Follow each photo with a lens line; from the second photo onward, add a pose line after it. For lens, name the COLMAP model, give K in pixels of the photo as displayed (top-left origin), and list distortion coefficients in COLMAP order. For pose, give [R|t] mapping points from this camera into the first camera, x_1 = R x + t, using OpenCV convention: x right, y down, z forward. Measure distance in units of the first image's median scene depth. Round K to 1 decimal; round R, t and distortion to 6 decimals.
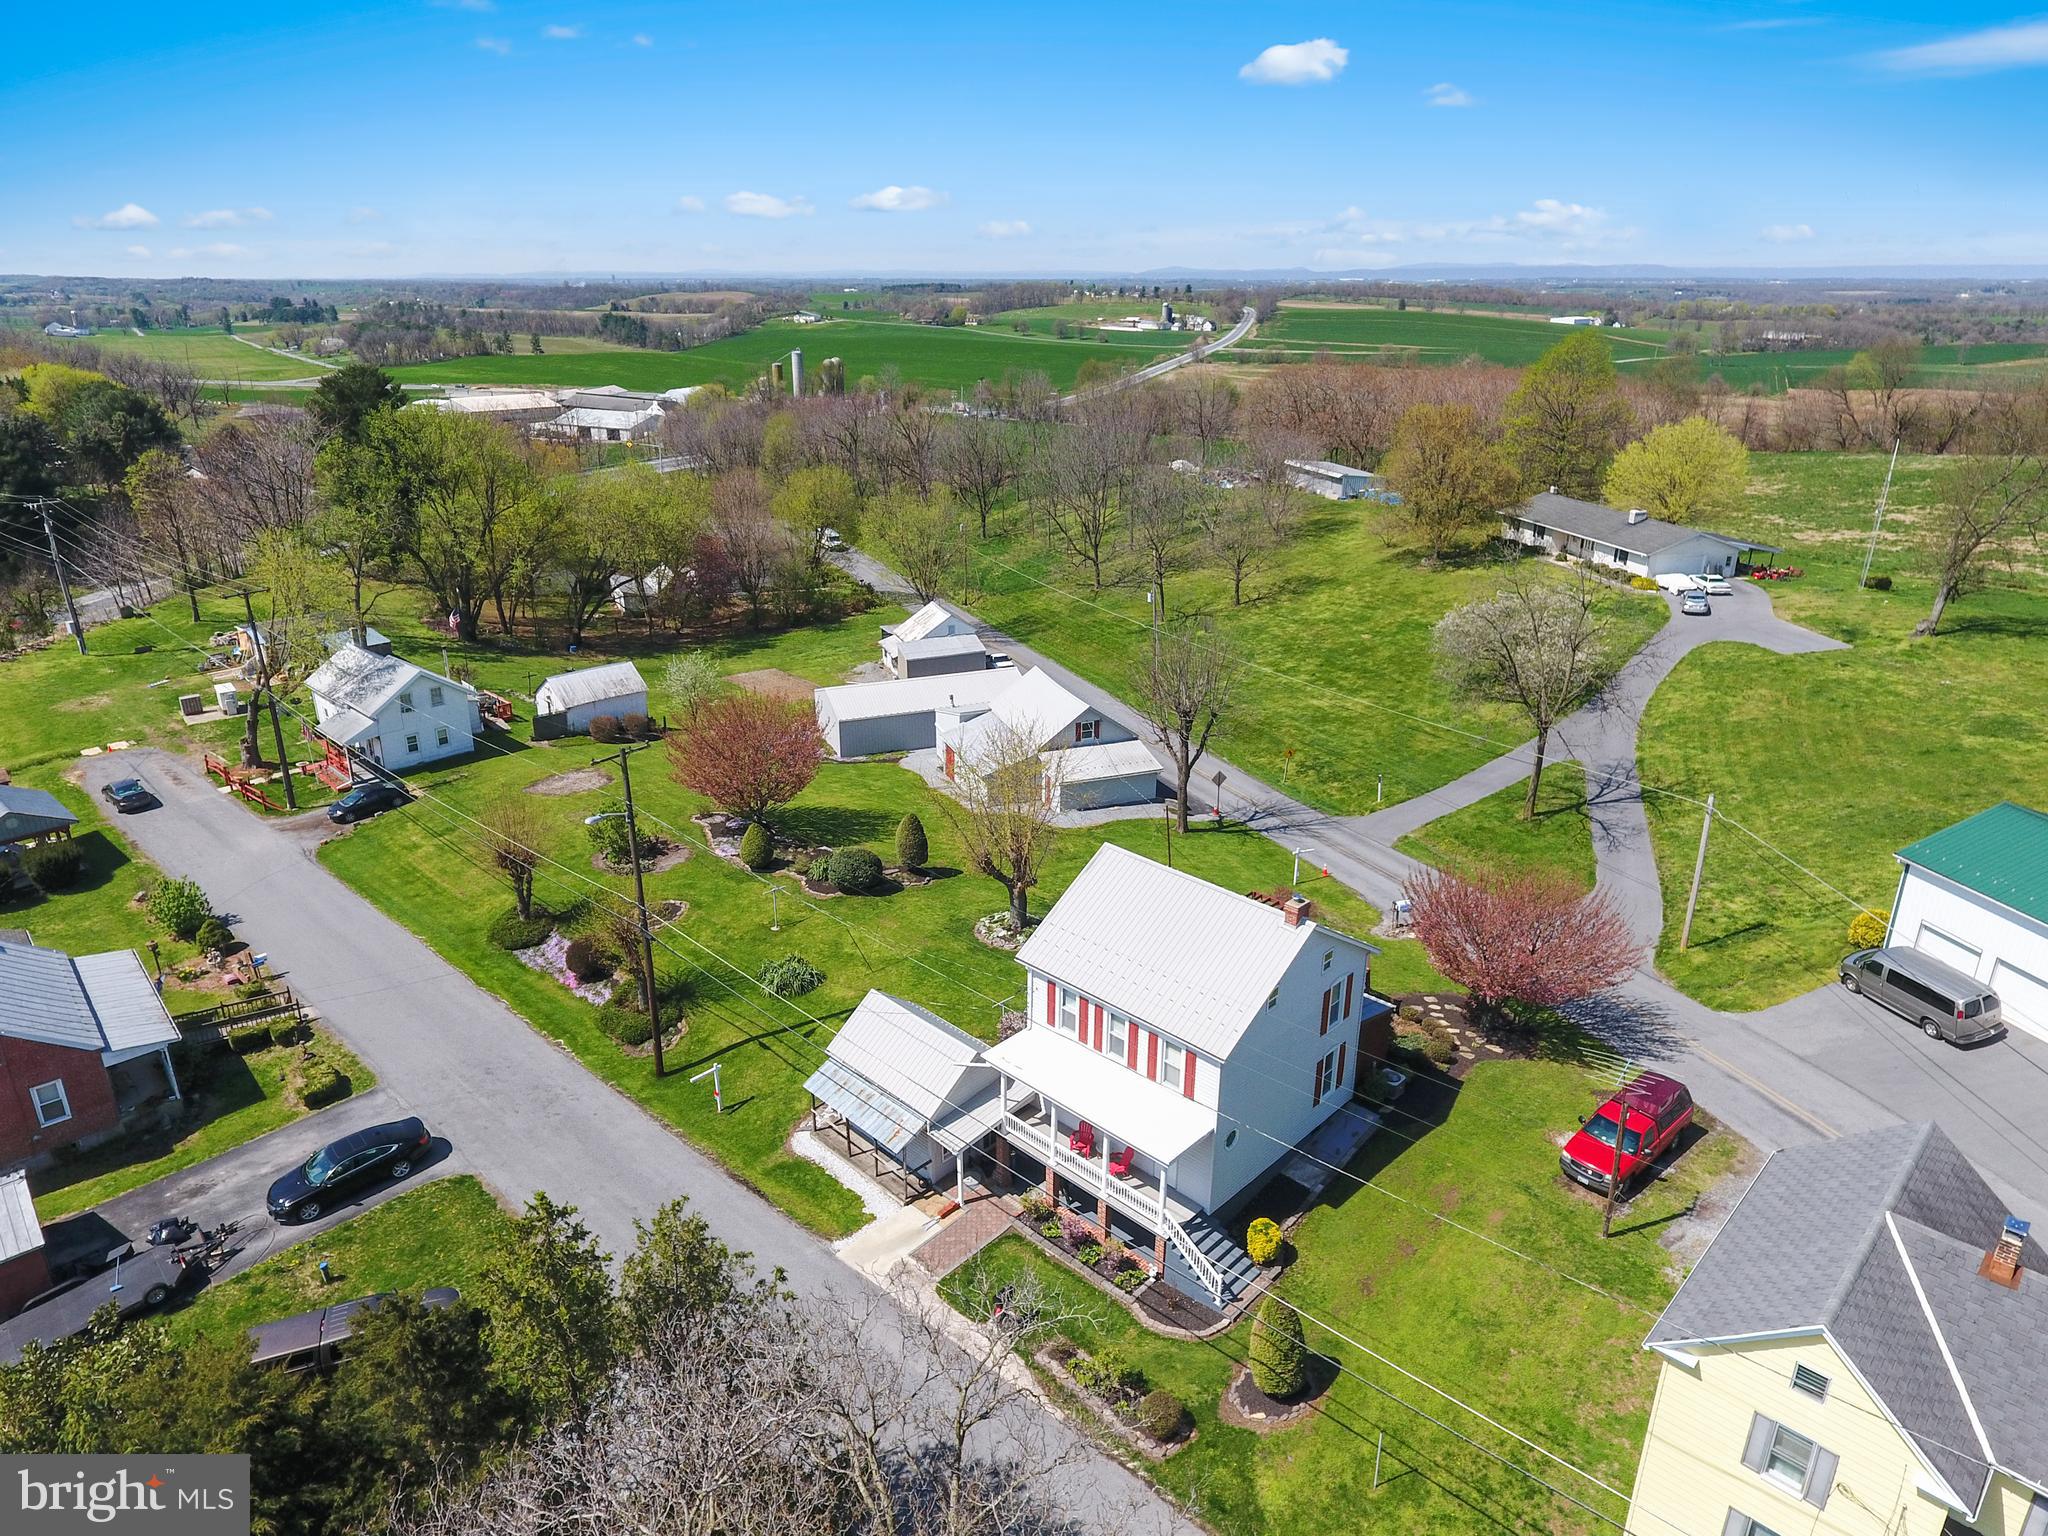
lens RADIAL K [[1284.2, 0, 1011.5], [0, 1284.2, 763.7], [0, 0, 1]] dist [-0.000343, 0.000066]
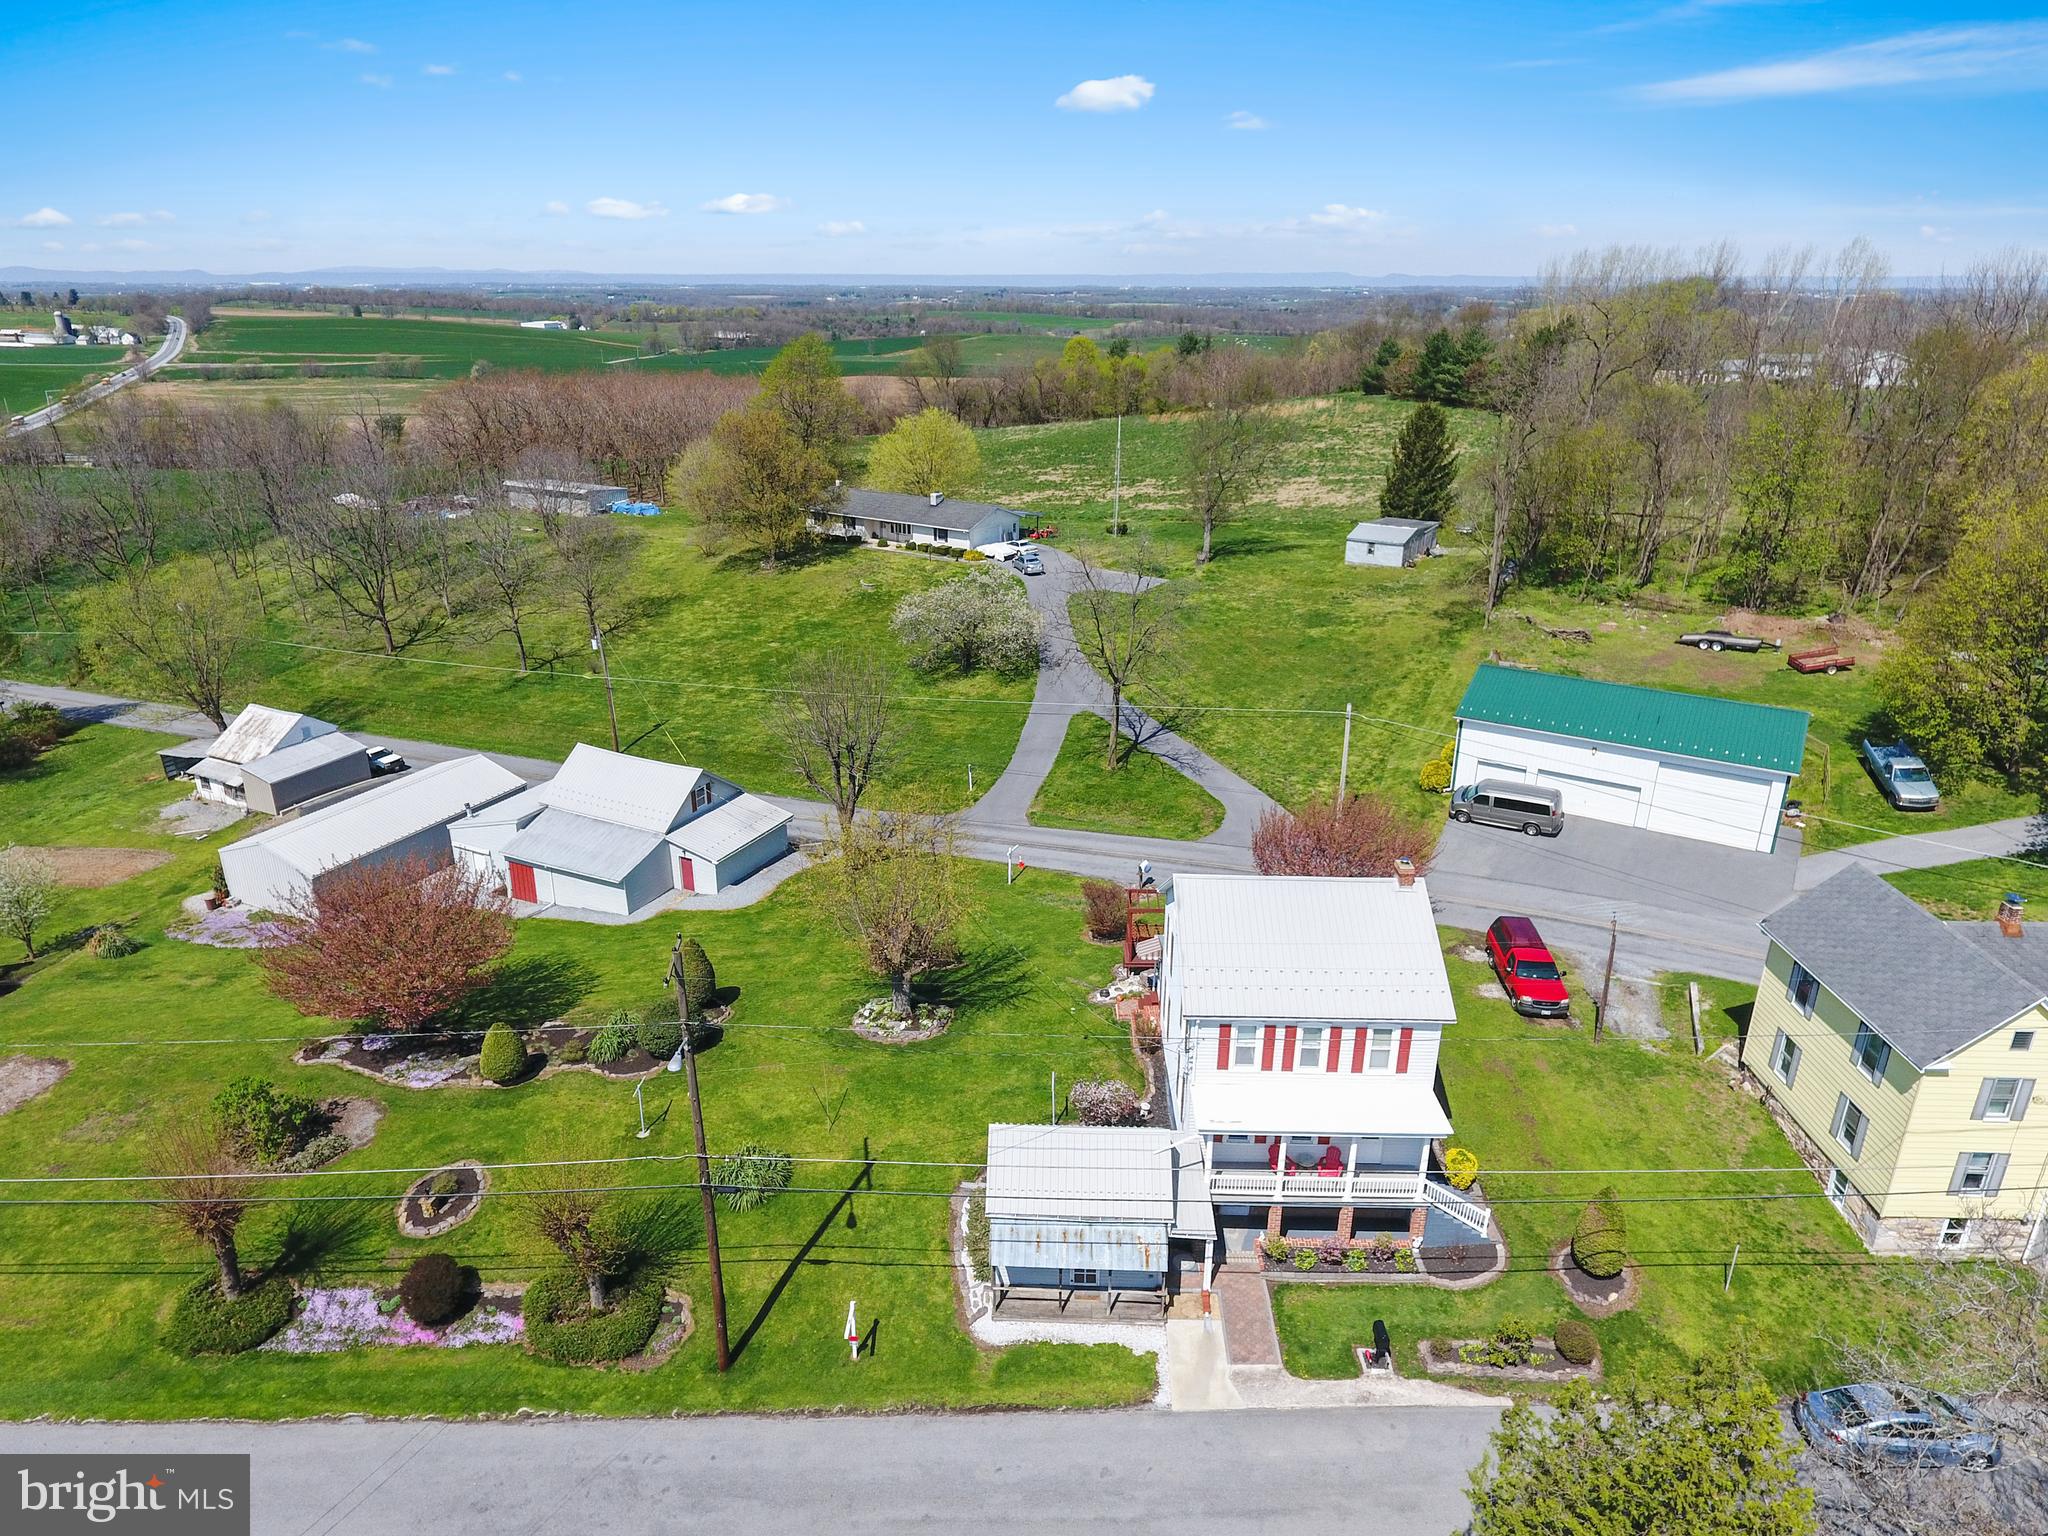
lens RADIAL K [[1263.9, 0, 1019.3], [0, 1263.9, 742.4], [0, 0, 1]] dist [0.001518, 0.001022]
pose [[0.723327, -0.232475, 0.650194, -0.339700], [0.241021, 0.967400, 0.077760, -0.077035], [-0.647075, 0.100465, 0.755778, 0.187265]]
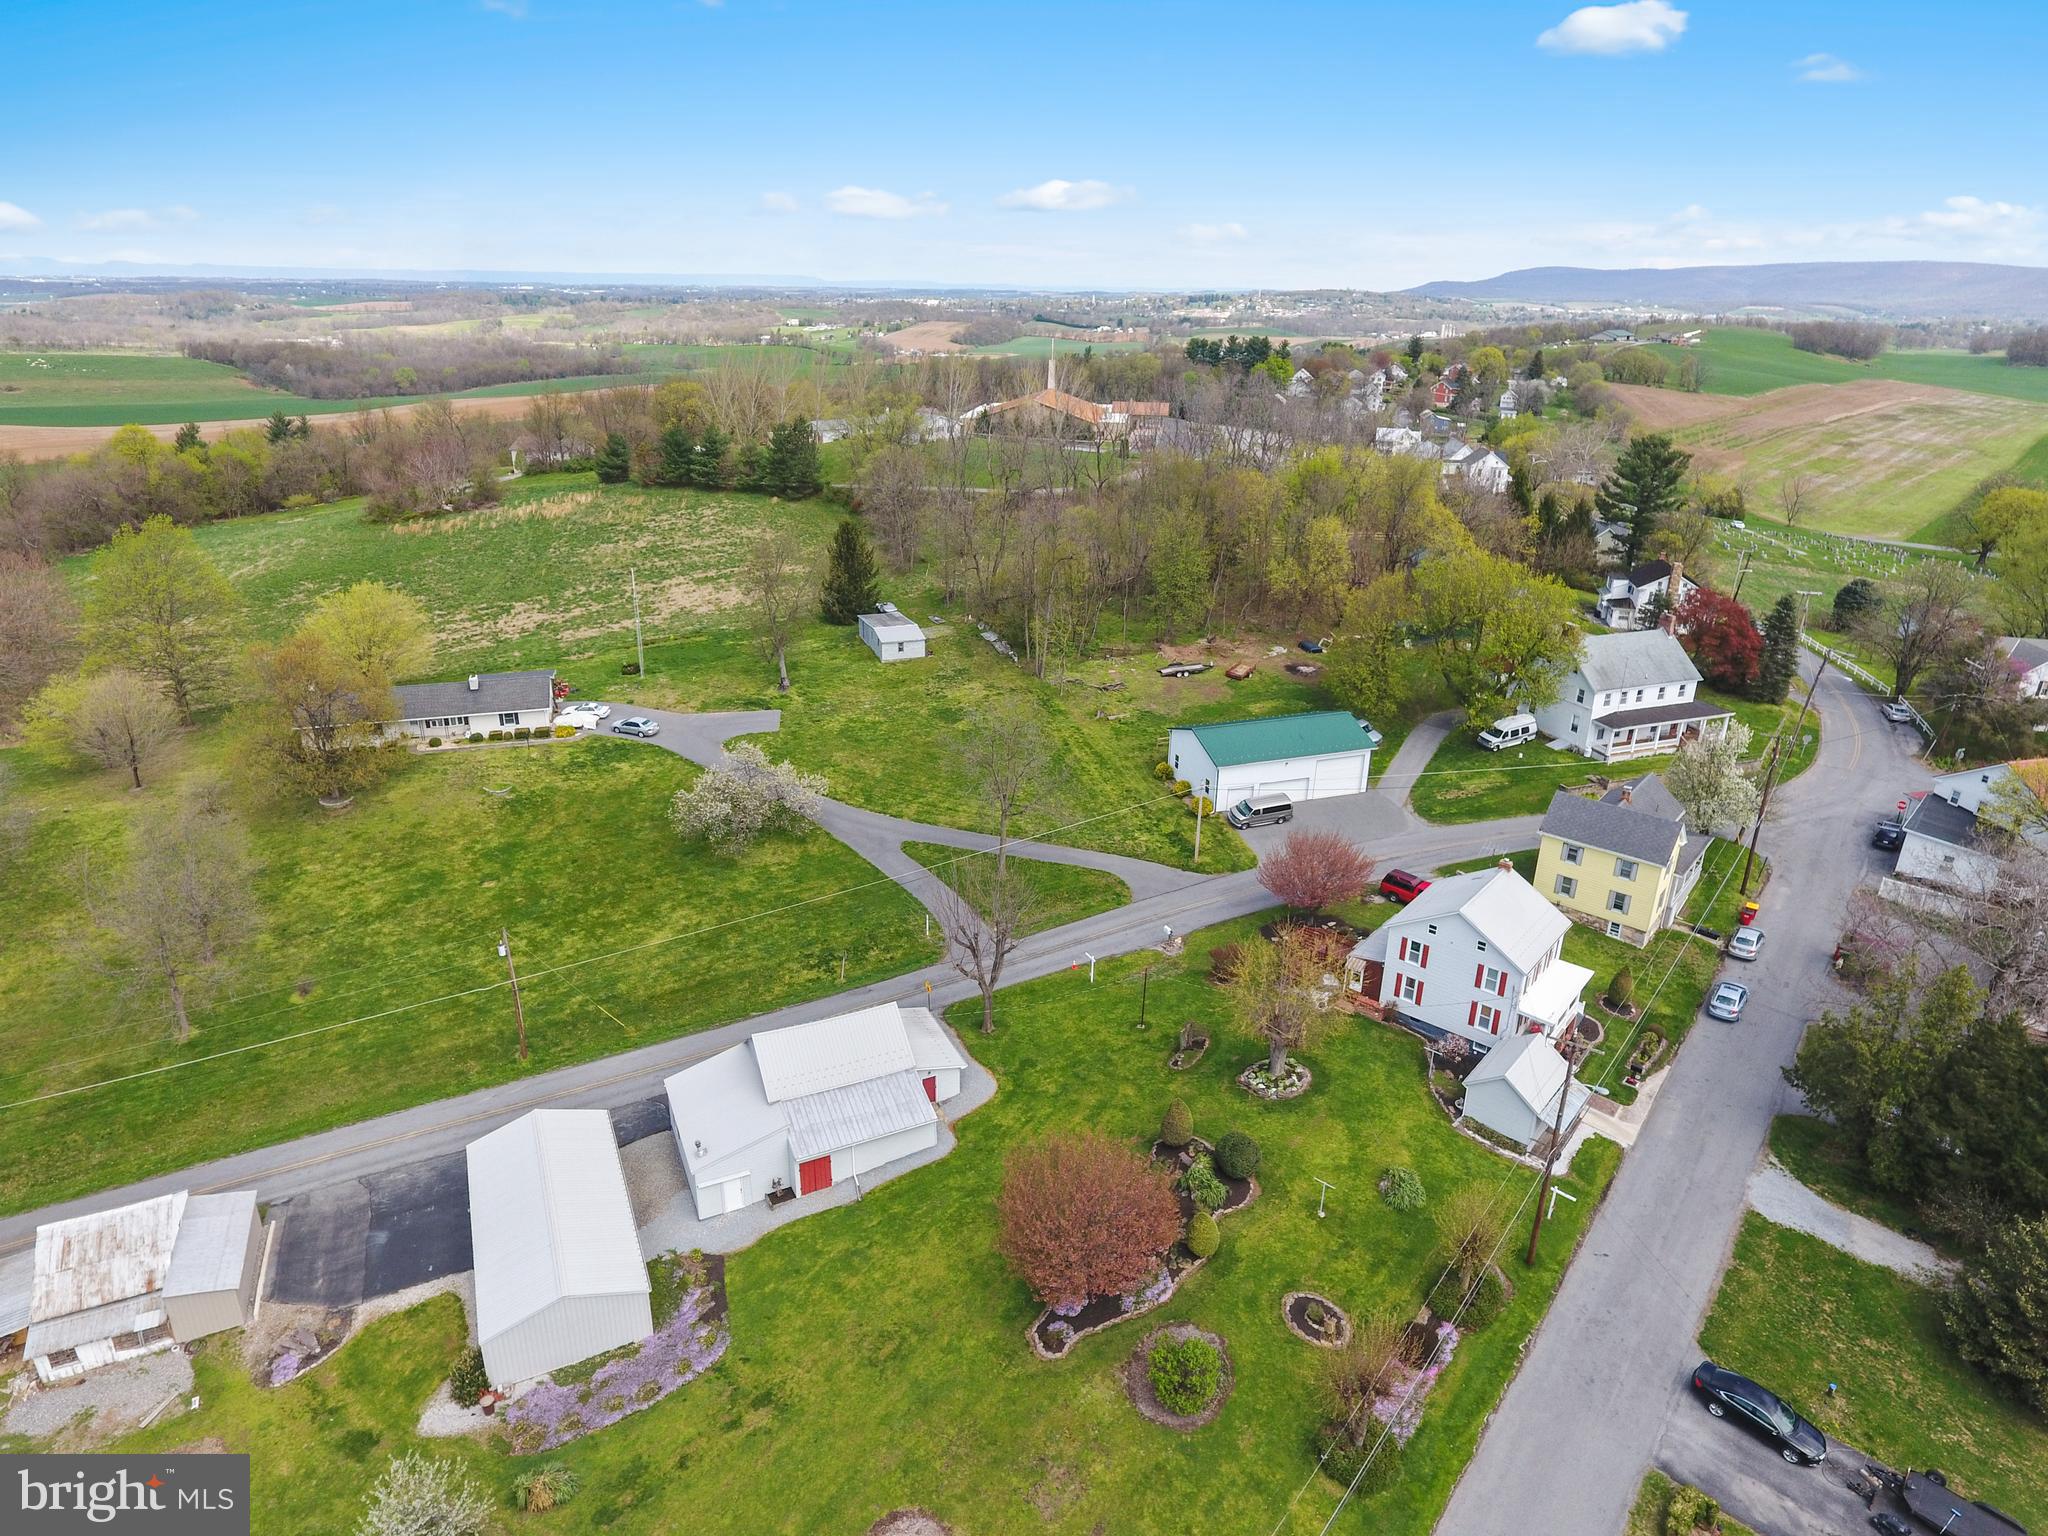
lens RADIAL K [[1217.1, 0, 1020.5], [0, 1217.1, 745.1], [0, 0, 1]] dist [-0.001203, 0.000702]
pose [[-0.083220, -0.354017, 0.931529, -0.744816], [0.336781, 0.869781, 0.360637, -0.518307], [-0.937898, 0.343733, 0.046843, 0.779833]]
